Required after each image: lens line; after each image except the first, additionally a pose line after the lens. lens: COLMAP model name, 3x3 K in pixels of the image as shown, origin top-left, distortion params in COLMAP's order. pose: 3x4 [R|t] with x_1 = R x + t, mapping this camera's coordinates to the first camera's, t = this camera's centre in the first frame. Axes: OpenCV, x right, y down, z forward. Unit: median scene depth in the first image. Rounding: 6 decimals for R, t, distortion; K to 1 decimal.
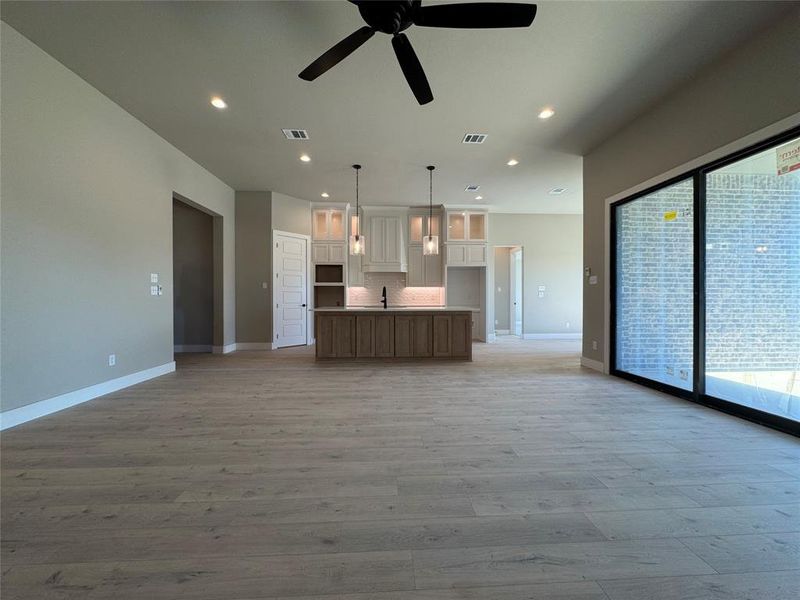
lens RADIAL K [[321.0, 0, 400.0], [0, 321.0, 300.0], [0, 0, 1]] dist [-0.001439, -0.000075]
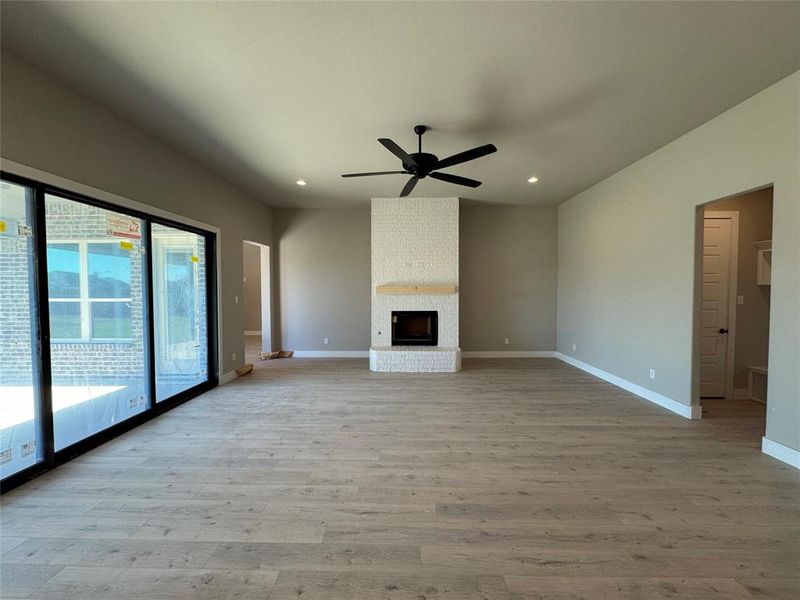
lens RADIAL K [[321.0, 0, 400.0], [0, 321.0, 300.0], [0, 0, 1]] dist [-0.001439, -0.000075]
pose [[-0.996814, 0.000529, 0.079762, -0.019171], [0.003439, 0.999333, 0.036362, -0.071390], [-0.079690, 0.036520, -0.996150, 0.874692]]
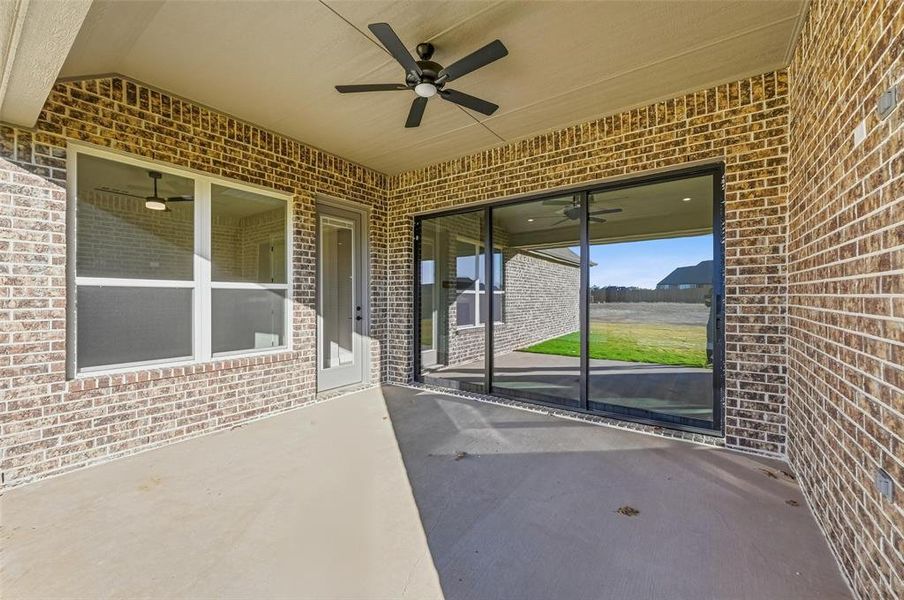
lens RADIAL K [[358.4, 0, 455.9], [0, 358.4, 297.4], [0, 0, 1]] dist [-0.002044, 0.000240]
pose [[-0.620611, -0.000816, -0.784118, 1.069573], [-0.003717, 0.999991, 0.001902, -0.026134], [0.784110, 0.004095, -0.620609, 0.706369]]
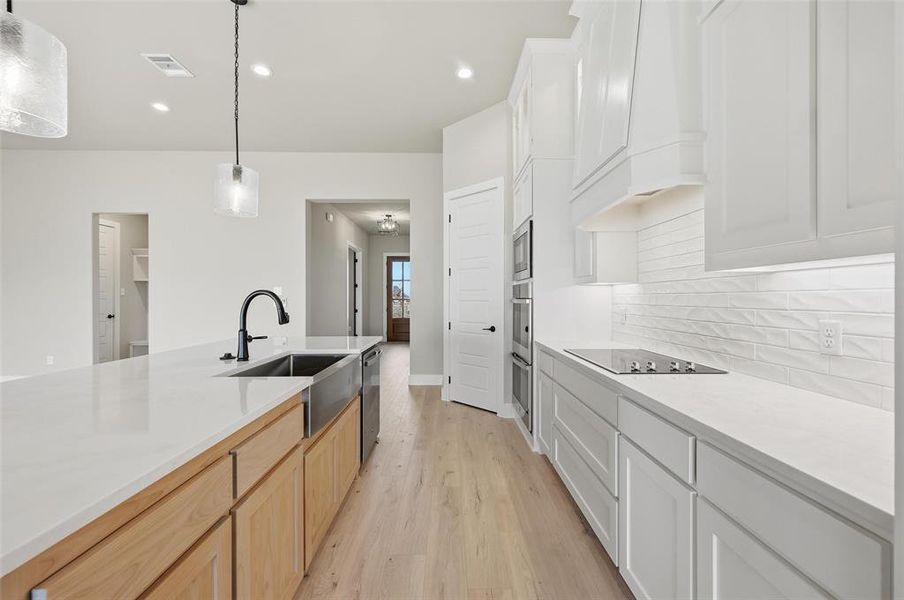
lens RADIAL K [[358.4, 0, 455.9], [0, 358.4, 297.4], [0, 0, 1]] dist [-0.002044, 0.000240]
pose [[-0.033893, -0.001472, -0.999424, 0.253787], [-0.003290, 0.999994, -0.001361, -0.032340], [0.999420, 0.003242, -0.033897, 1.079990]]
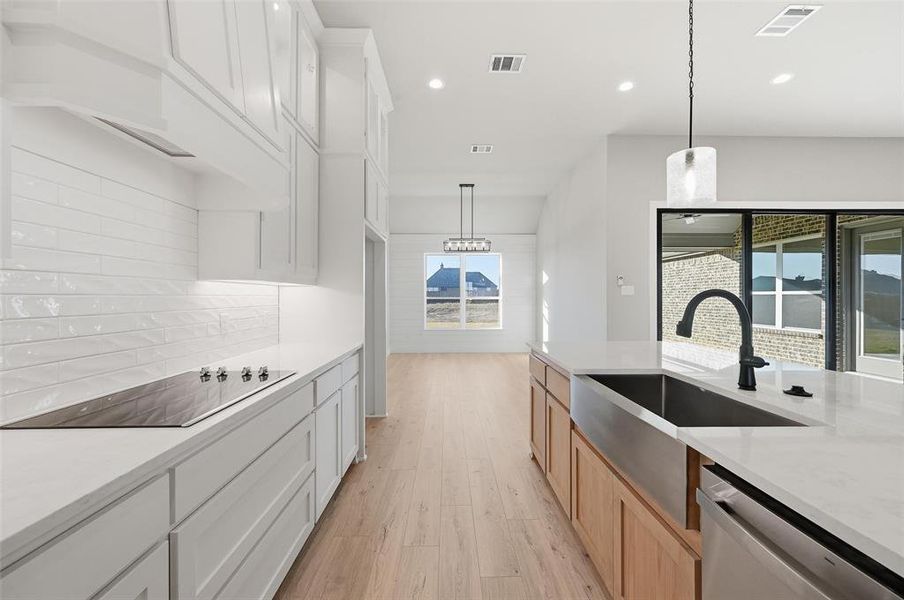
lens RADIAL K [[358.4, 0, 455.9], [0, 358.4, 297.4], [0, 0, 1]] dist [-0.002044, 0.000240]
pose [[0.033334, -0.001335, 0.999443, -0.257912], [0.005161, 0.999986, 0.001164, -0.034652], [-0.999431, 0.005119, 0.033340, 1.057260]]
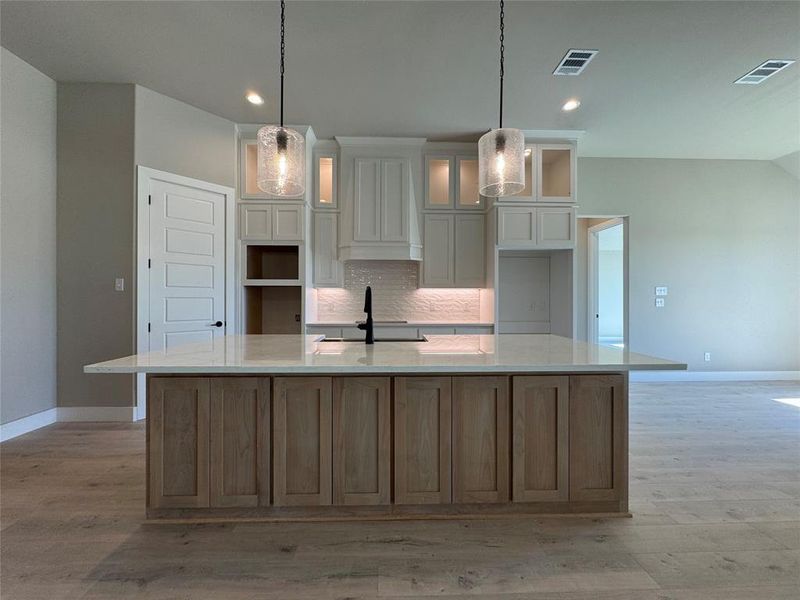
lens RADIAL K [[321.0, 0, 400.0], [0, 321.0, 300.0], [0, 0, 1]] dist [-0.001439, -0.000075]
pose [[0.999702, 0.001605, -0.024362, -0.001290], [-0.001731, 0.999985, -0.005135, -0.021623], [0.024353, 0.005175, 0.999690, 0.560069]]
